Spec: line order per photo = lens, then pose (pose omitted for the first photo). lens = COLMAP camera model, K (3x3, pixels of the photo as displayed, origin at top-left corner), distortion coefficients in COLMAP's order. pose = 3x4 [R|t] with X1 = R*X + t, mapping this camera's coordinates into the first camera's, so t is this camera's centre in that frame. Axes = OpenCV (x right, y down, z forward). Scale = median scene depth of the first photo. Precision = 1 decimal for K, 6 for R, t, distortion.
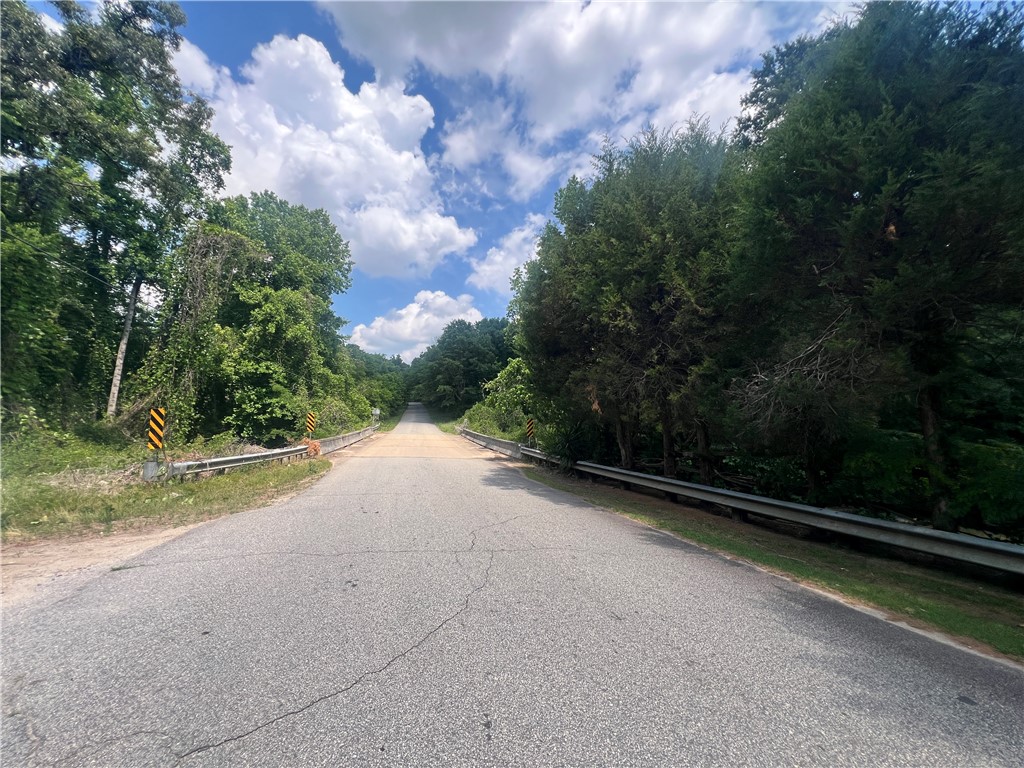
lens RADIAL K [[415.4, 0, 511.4], [0, 415.4, 388.3], [0, 0, 1]] dist [-0.000310, 0.000094]
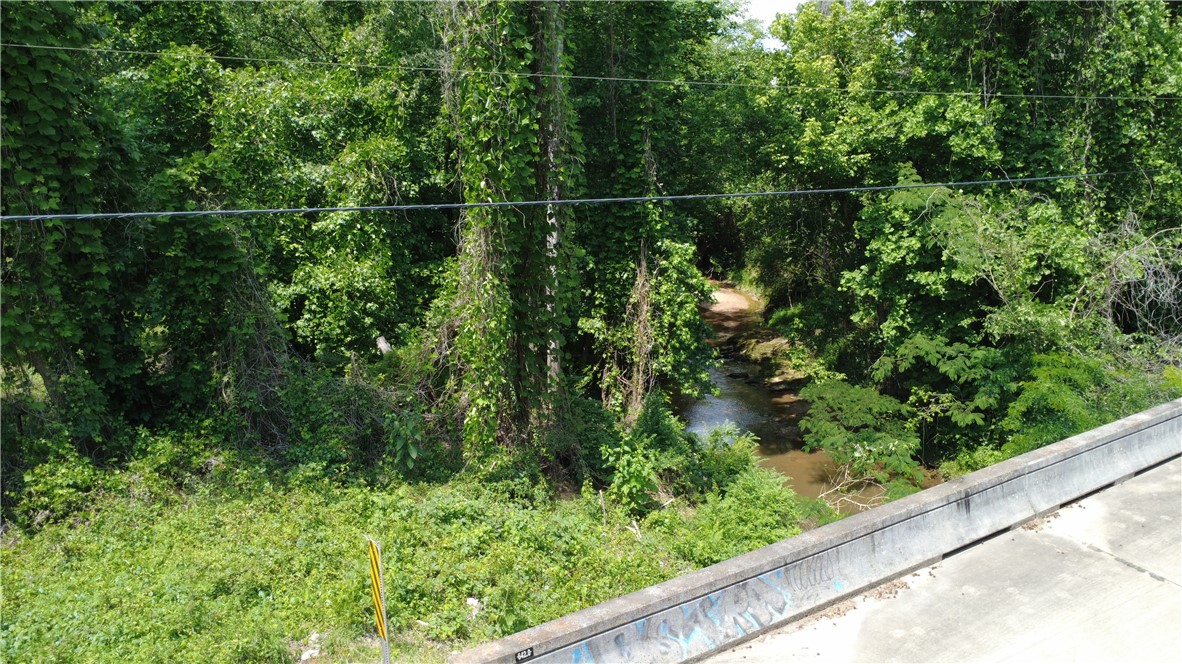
lens RADIAL K [[858.2, 0, 589.3], [0, 858.2, 335.8], [0, 0, 1]] dist [-0.008221, 0.006929]
pose [[0.309303, 0.147110, -0.939516, -0.061543], [0.135563, 0.971051, 0.196678, -0.050335], [0.941251, -0.188197, 0.280407, 0.563385]]
